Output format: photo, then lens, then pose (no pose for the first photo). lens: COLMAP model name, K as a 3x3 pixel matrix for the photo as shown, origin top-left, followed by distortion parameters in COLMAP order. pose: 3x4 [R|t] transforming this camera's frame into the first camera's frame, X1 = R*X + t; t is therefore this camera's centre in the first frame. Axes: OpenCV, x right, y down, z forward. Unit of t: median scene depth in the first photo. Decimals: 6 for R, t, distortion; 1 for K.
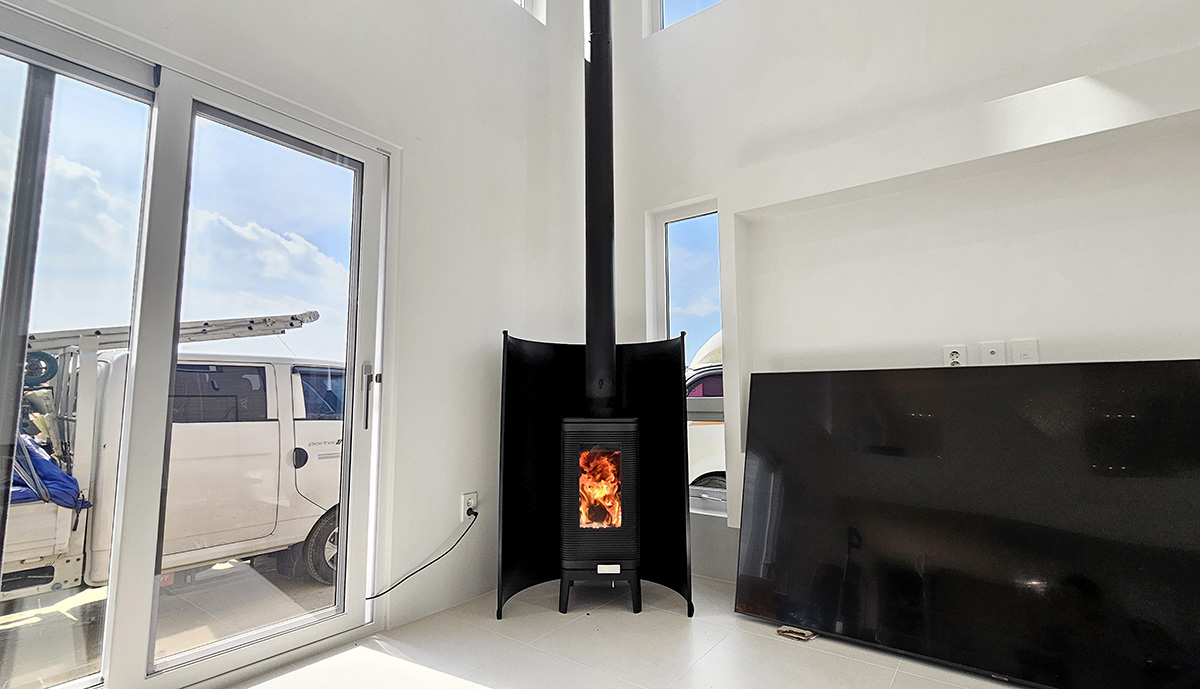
lens RADIAL K [[537.8, 0, 600.0], [0, 537.8, 344.5], [0, 0, 1]] dist [-0.001331, -0.000025]
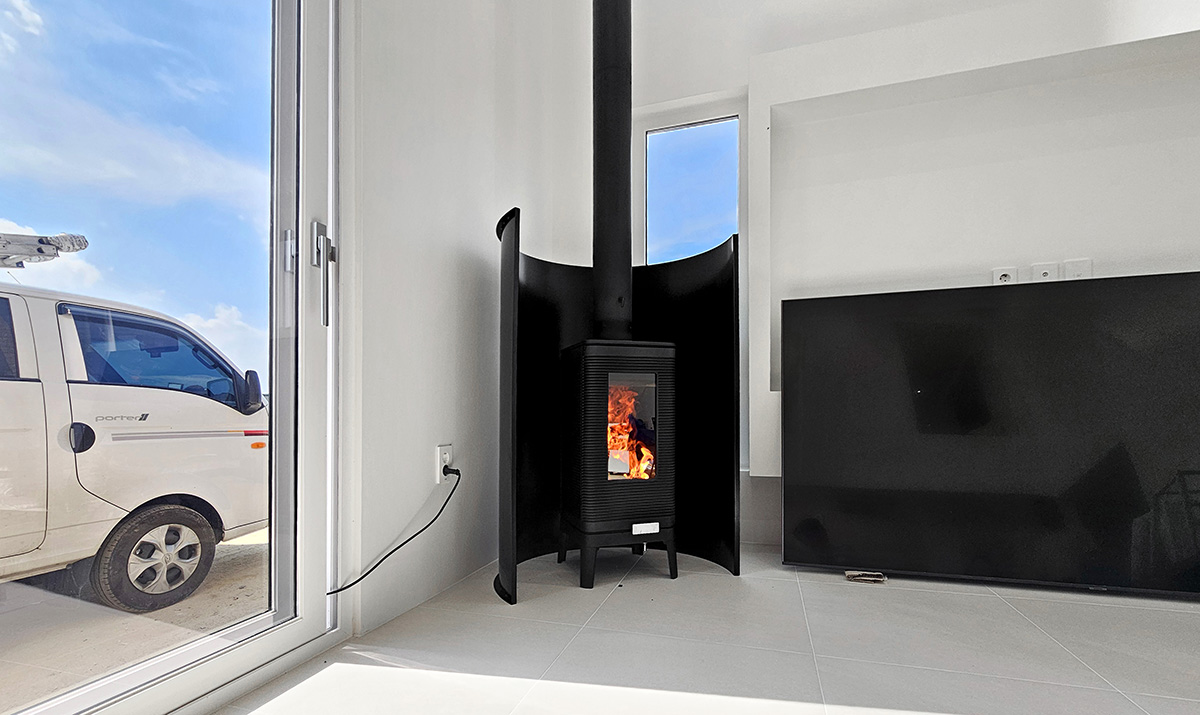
lens RADIAL K [[544.2, 0, 596.8], [0, 544.2, 402.3], [0, 0, 1]] dist [-0.000365, 0.000180]
pose [[0.947912, 0.002489, 0.318523, -0.295220], [-0.032709, 0.995444, 0.089563, 0.155018], [-0.316849, -0.095317, 0.943675, 0.268689]]
